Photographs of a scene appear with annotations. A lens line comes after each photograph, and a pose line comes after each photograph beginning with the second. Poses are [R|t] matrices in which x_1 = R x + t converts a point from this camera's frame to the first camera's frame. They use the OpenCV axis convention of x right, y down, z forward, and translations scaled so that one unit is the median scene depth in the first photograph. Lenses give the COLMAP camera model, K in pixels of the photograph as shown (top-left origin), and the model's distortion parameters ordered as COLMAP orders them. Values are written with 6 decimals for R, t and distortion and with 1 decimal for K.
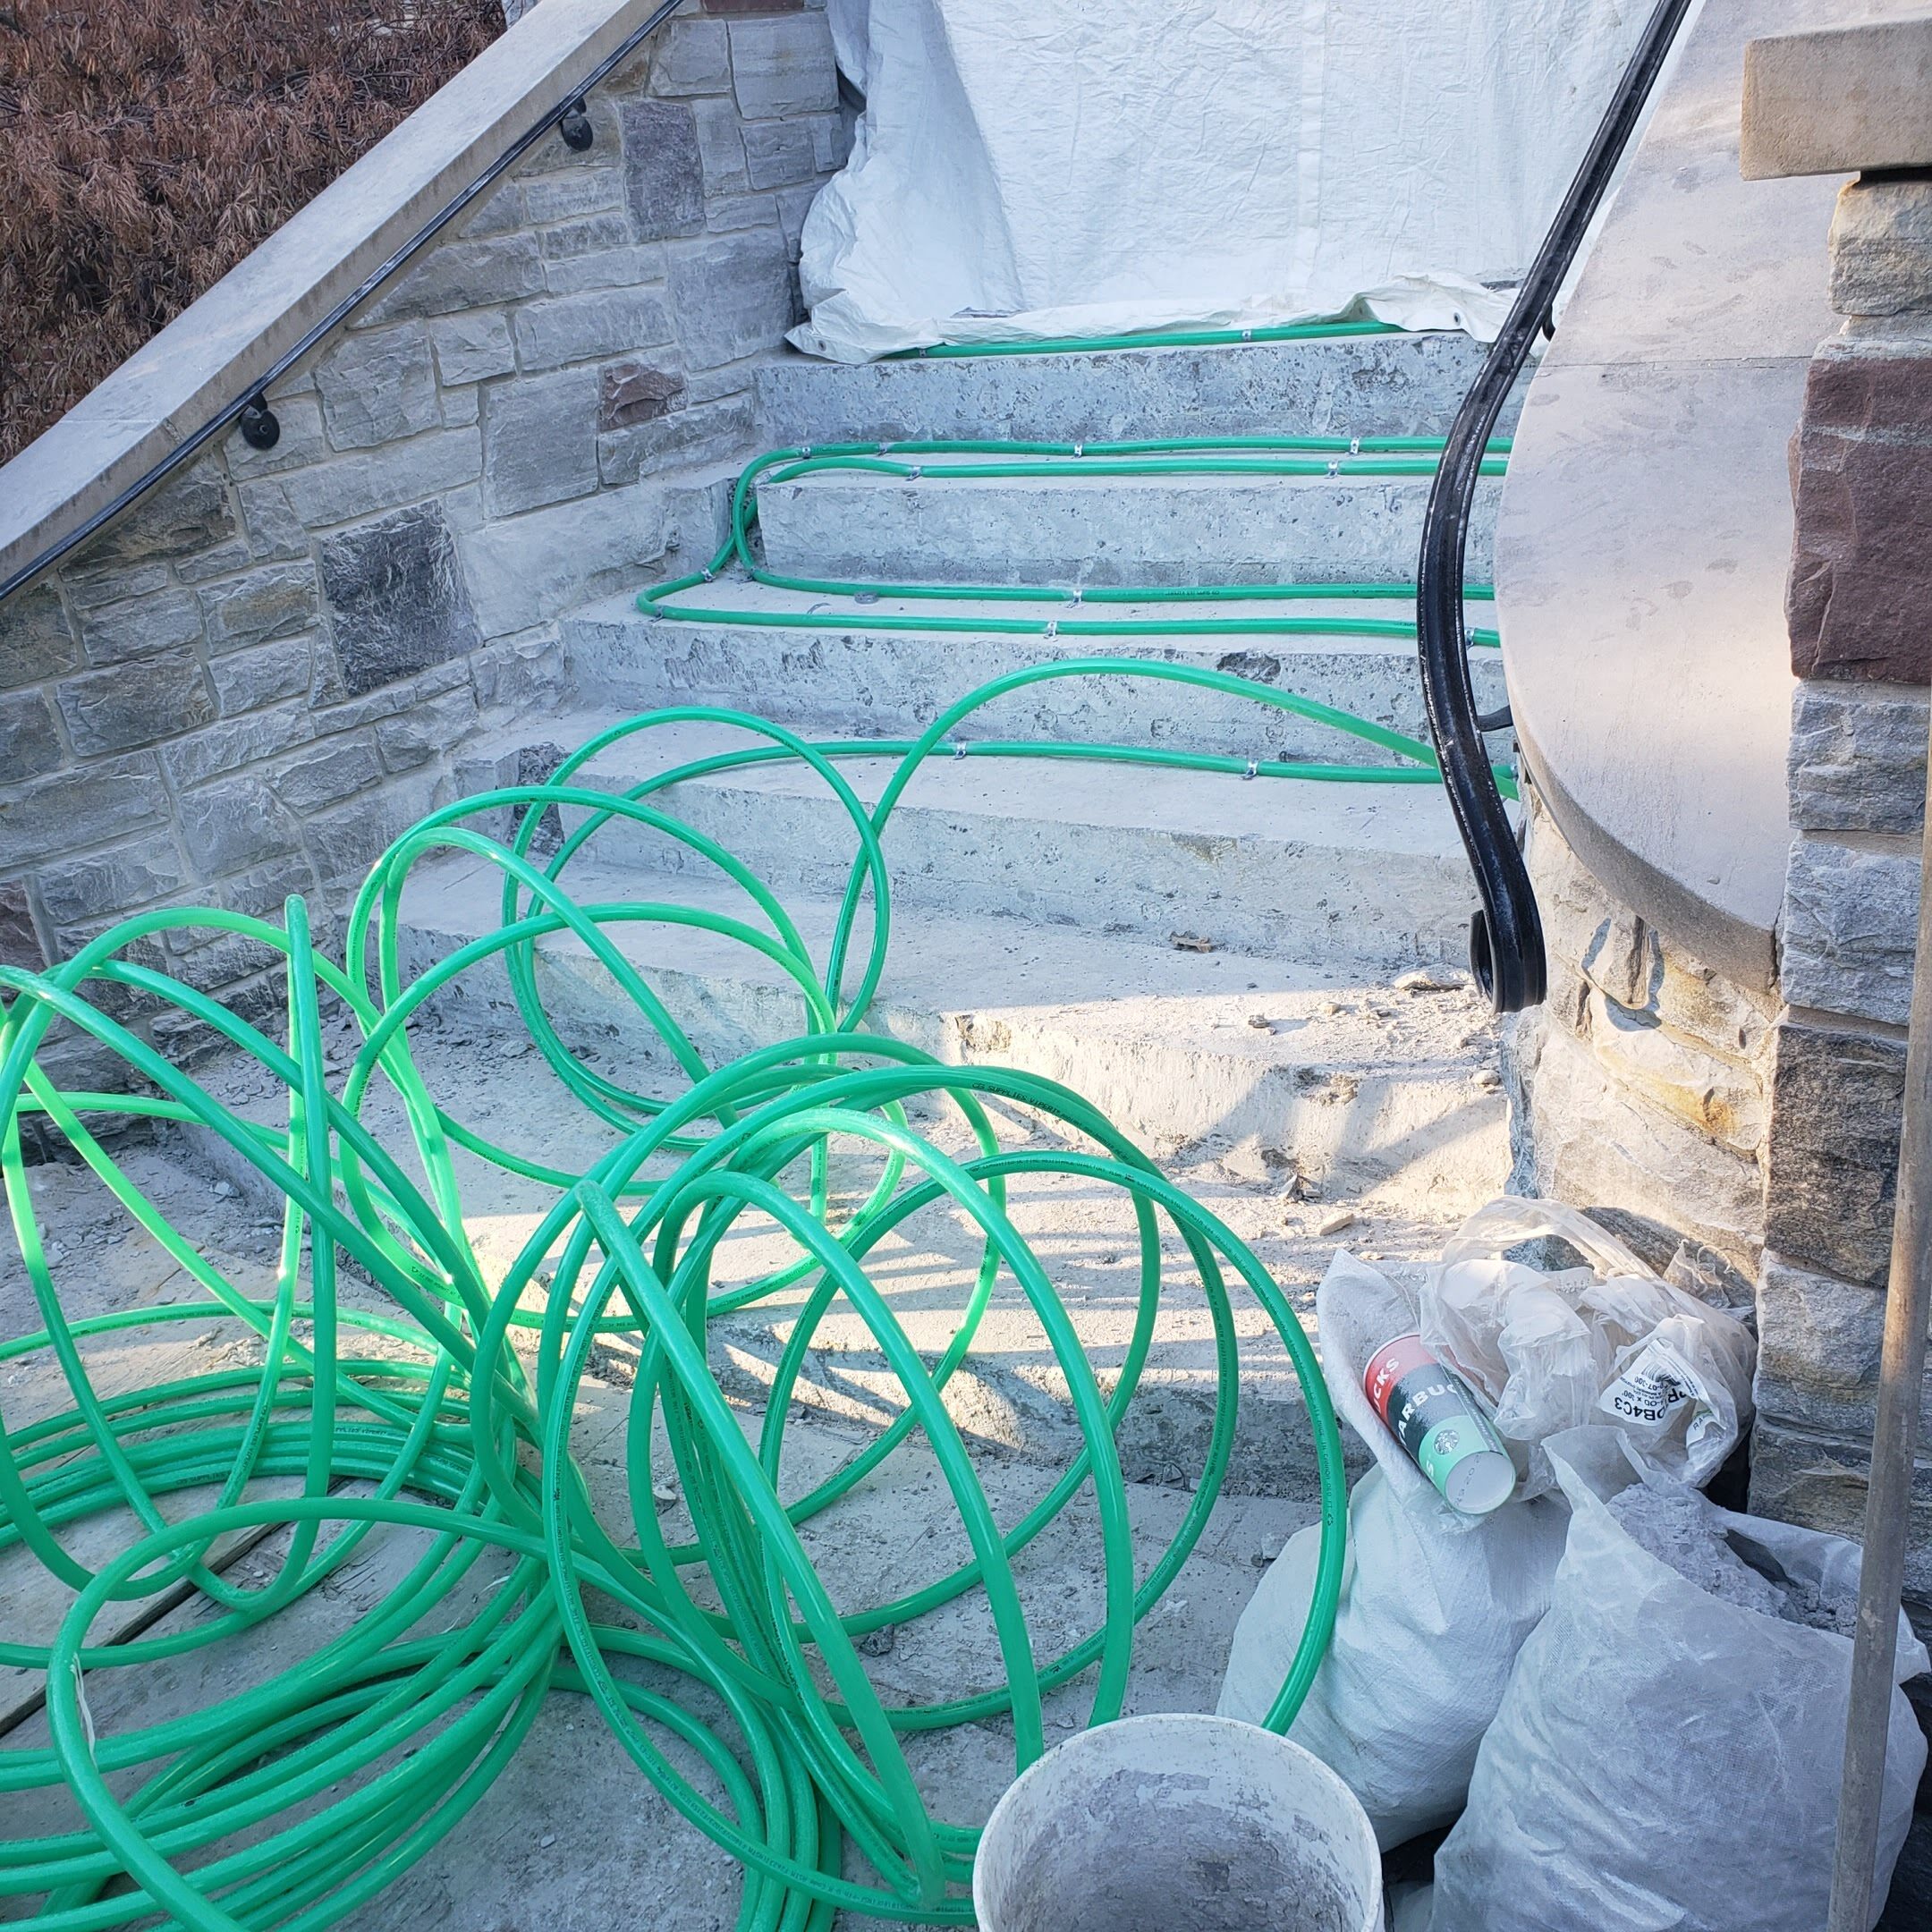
lens RADIAL K [[2007.8, 0, 970.2], [0, 2007.8, 1013.2], [0, 0, 1]] dist [0.018939, 0.000000]
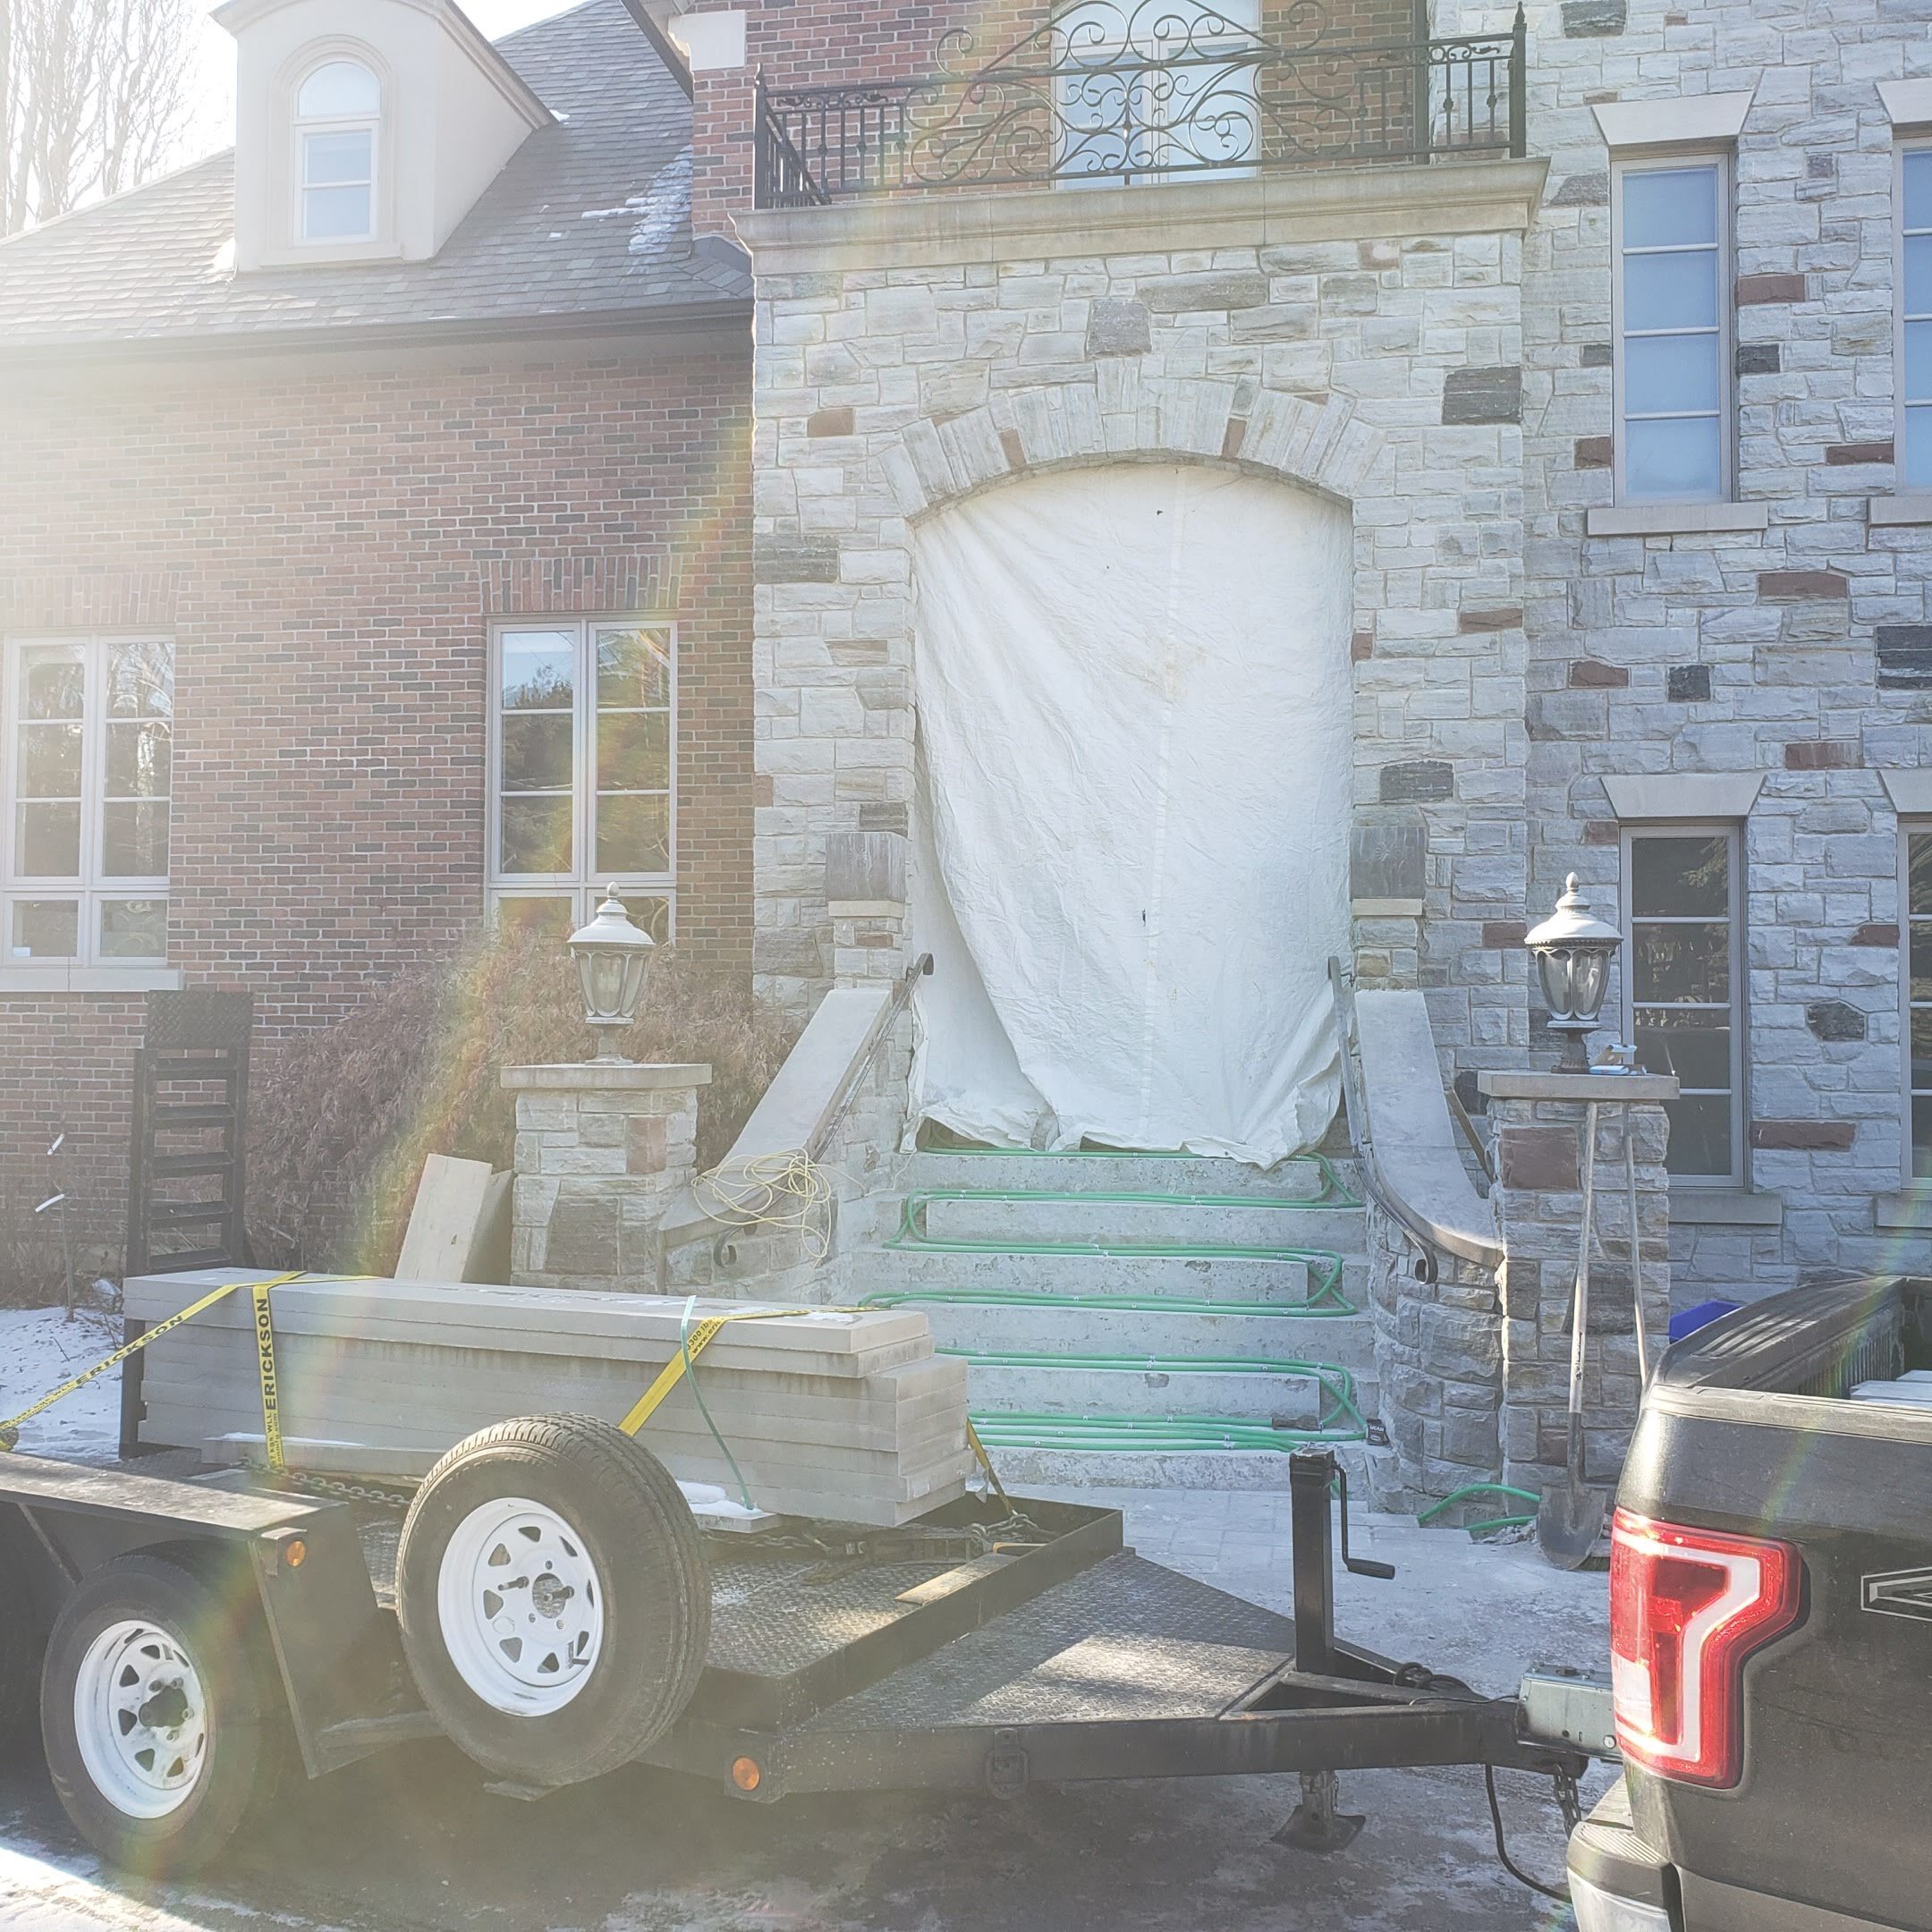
lens RADIAL K [[2007.8, 0, 972.9], [0, 2007.8, 962.7], [0, 0, 1]] dist [0.018939, 0.000000]
pose [[0.916962, 0.127774, 0.377961, -1.032037], [0.059989, 0.892407, -0.447227, 0.552944], [-0.394439, 0.432764, 0.810638, -1.041426]]
